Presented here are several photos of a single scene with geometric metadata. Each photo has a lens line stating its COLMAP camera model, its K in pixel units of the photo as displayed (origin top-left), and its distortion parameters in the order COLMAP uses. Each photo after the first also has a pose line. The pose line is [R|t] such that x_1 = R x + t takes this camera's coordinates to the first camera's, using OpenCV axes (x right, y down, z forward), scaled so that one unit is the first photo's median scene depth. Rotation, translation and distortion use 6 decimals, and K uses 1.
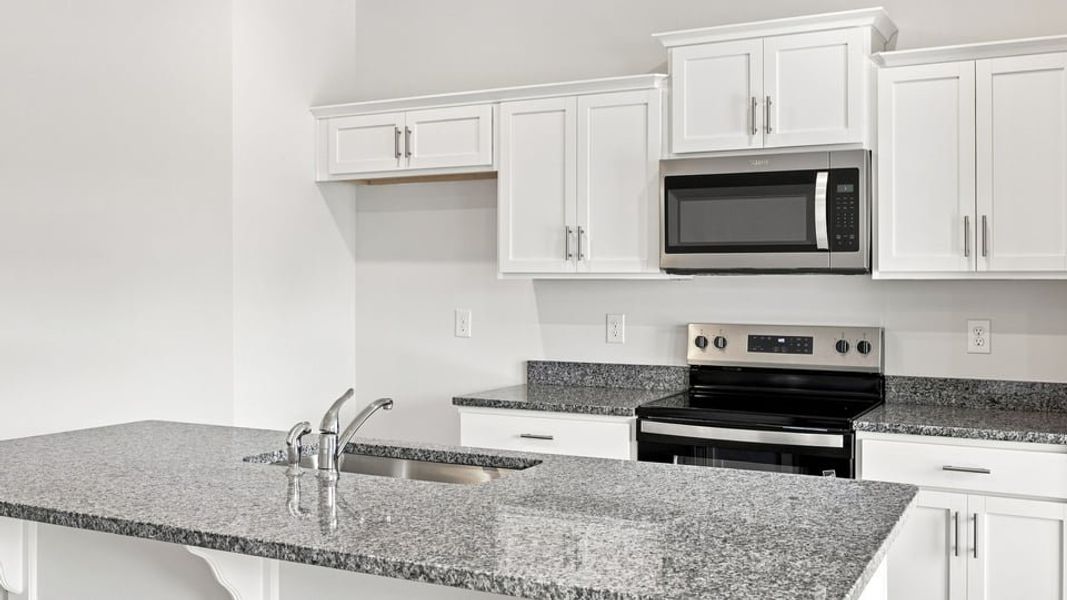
lens RADIAL K [[1049.2, 0, 530.2], [0, 1049.2, 275.9], [0, 0, 1]] dist [-0.036688, 0.002657]
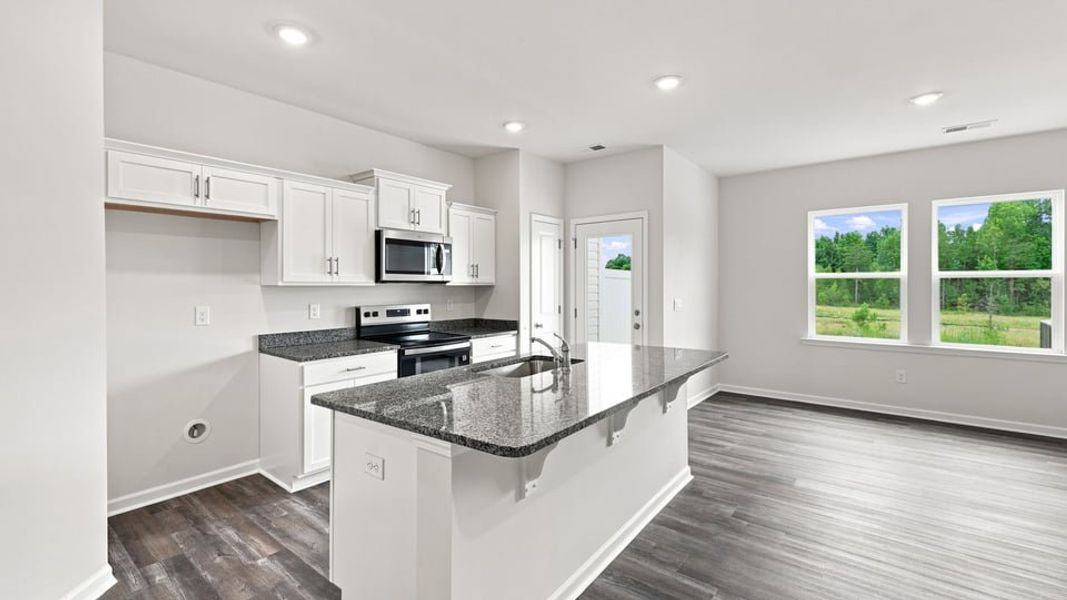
lens RADIAL K [[457.2, 0, 525.1], [0, 457.2, 284.7], [0, 0, 1]] dist [0.000599, 0.000155]
pose [[0.192898, -0.000200, 0.981219, -0.712439], [-0.002241, 0.999997, 0.000644, 0.000559], [-0.981216, -0.002323, 0.192897, 0.518039]]
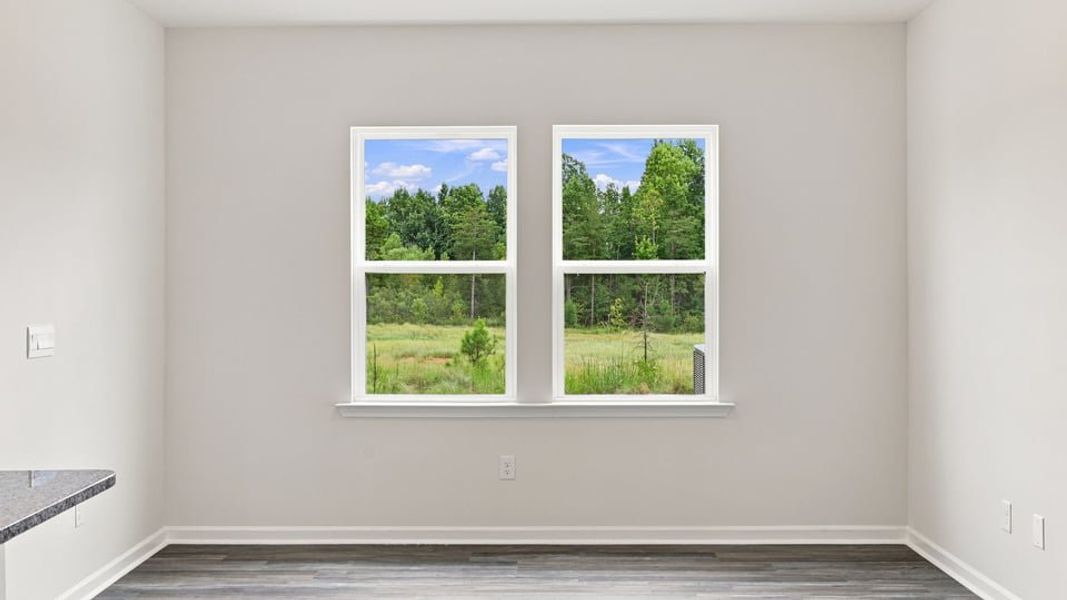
lens RADIAL K [[1049.2, 0, 530.2], [0, 1049.2, 275.9], [0, 0, 1]] dist [-0.036688, 0.002657]
pose [[-0.467117, 0.007453, 0.884164, -0.597133], [0.000671, 0.999967, -0.008074, -0.002913], [-0.884195, -0.003178, -0.467107, 0.409067]]
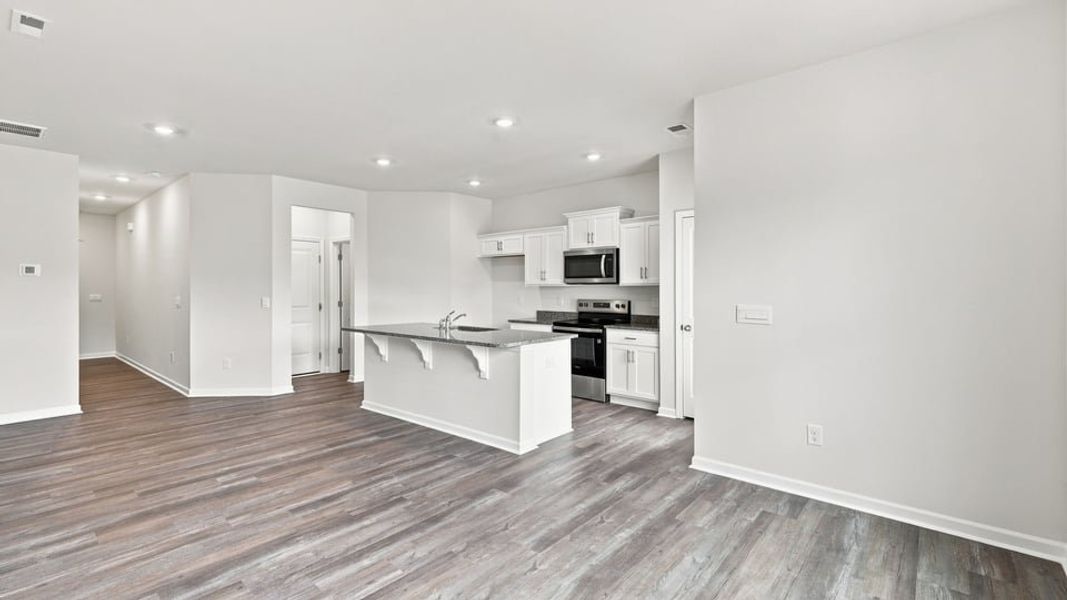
lens RADIAL K [[462.9, 0, 530.3], [0, 462.9, 291.4], [0, 0, 1]] dist [-0.000065, -0.000046]
pose [[0.975214, -0.000659, -0.221265, 0.342145], [0.002882, 0.999949, 0.009726, 0.005961], [0.221247, -0.010123, 0.975165, -0.491506]]
